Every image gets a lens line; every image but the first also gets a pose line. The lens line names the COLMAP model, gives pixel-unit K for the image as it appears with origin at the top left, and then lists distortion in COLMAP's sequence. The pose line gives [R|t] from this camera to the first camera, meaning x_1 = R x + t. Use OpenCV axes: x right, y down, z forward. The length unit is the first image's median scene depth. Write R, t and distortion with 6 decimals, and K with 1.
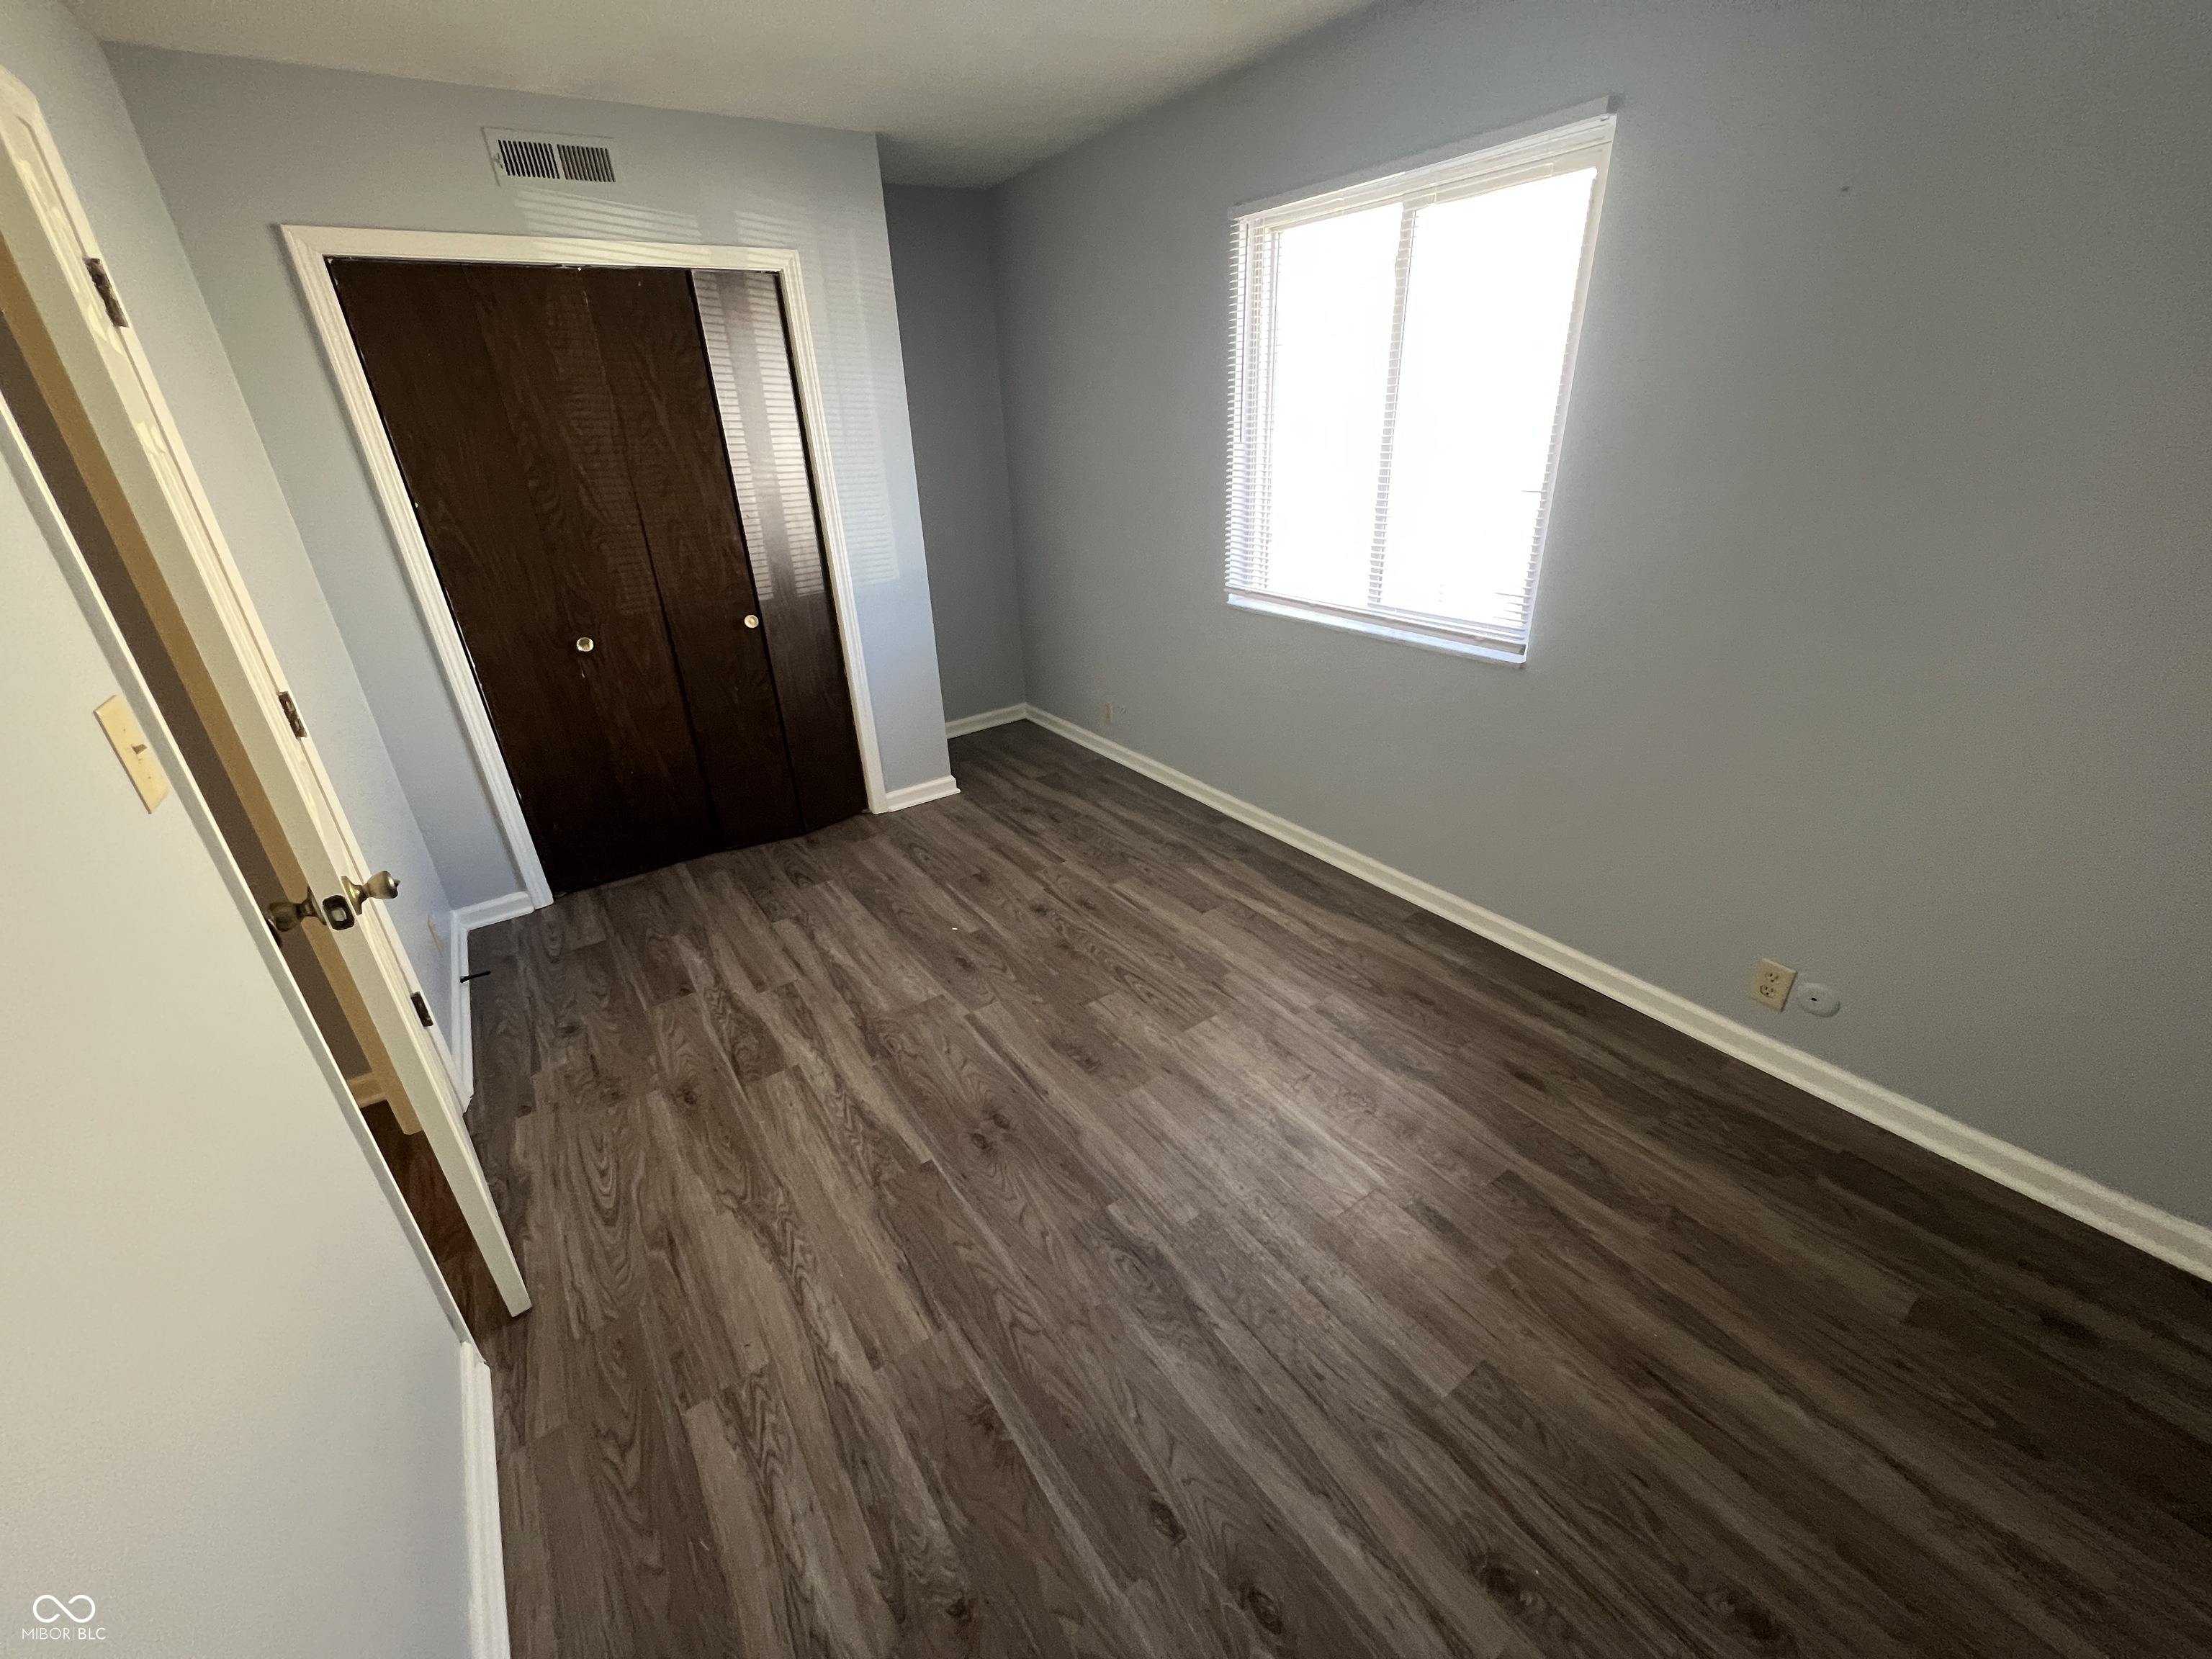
lens RADIAL K [[890.0, 0, 1106.0], [0, 890.0, 829.5], [0, 0, 1]] dist [0.006168, 0.000311]
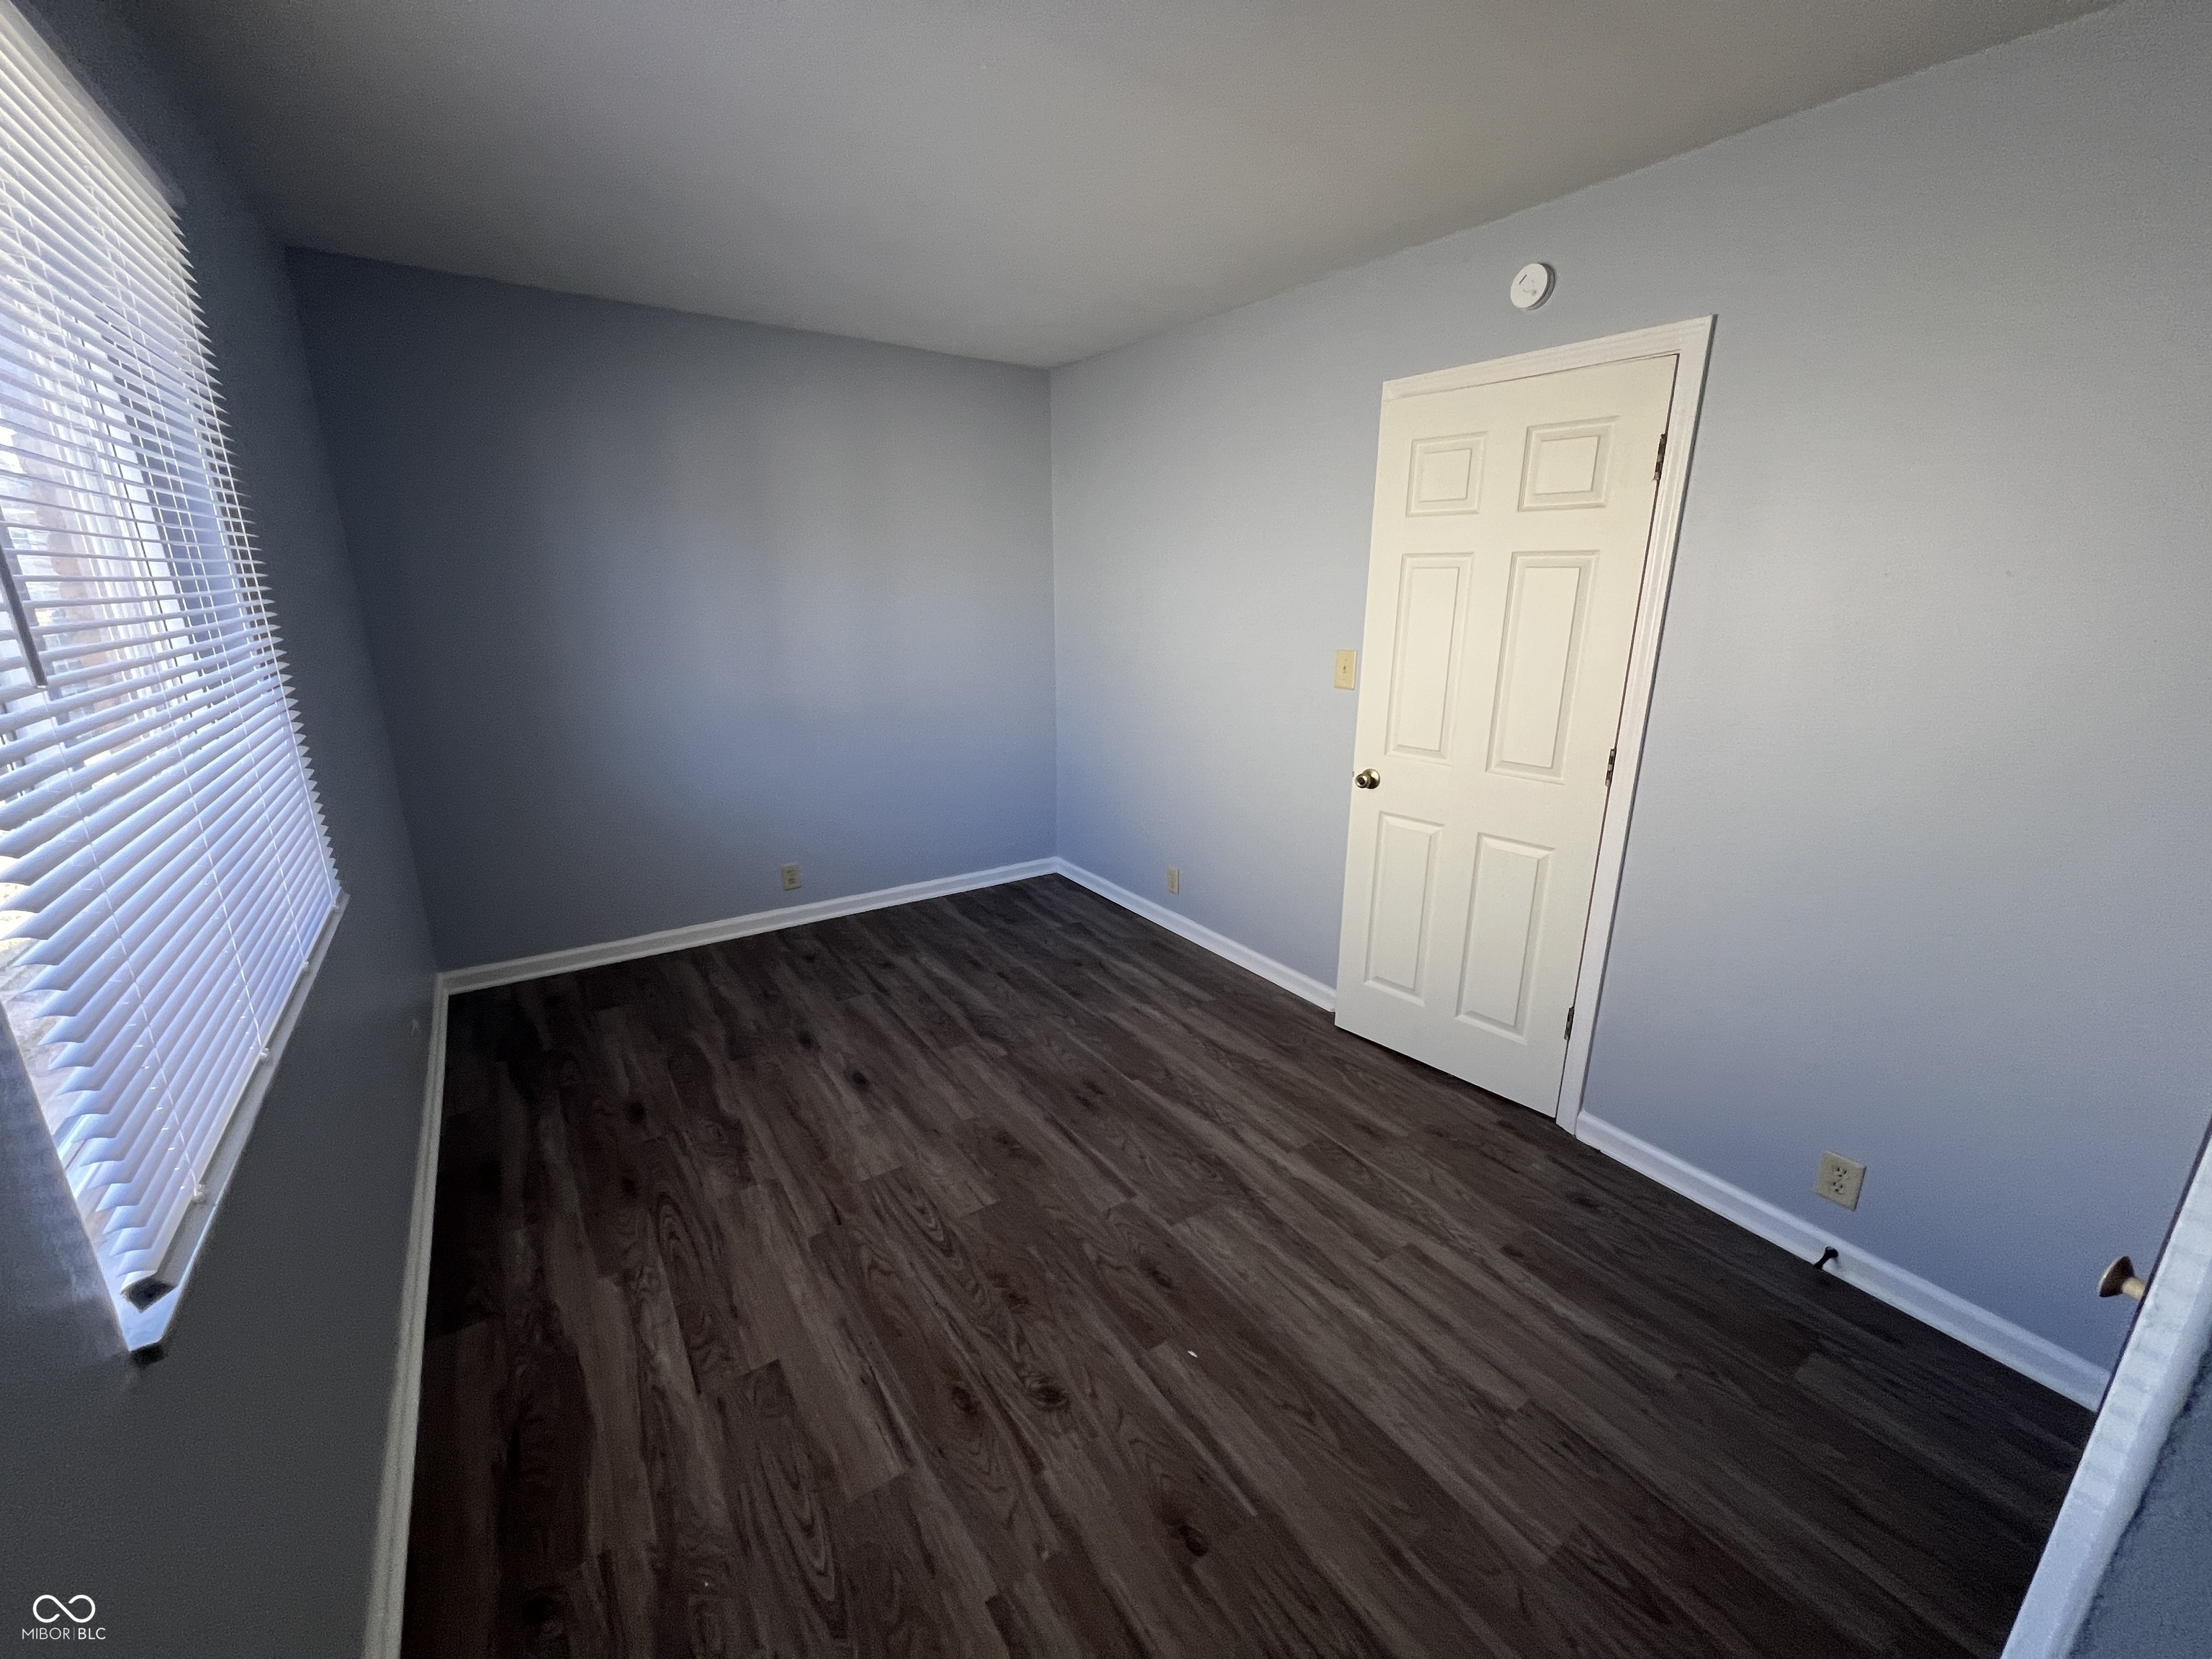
lens RADIAL K [[890.0, 0, 1106.0], [0, 890.0, 829.5], [0, 0, 1]] dist [0.006168, 0.000311]
pose [[-0.999332, 0.031956, 0.017724, -0.155314], [0.035720, 0.751915, 0.658291, -0.650014], [0.007709, 0.658485, -0.752554, 1.419386]]
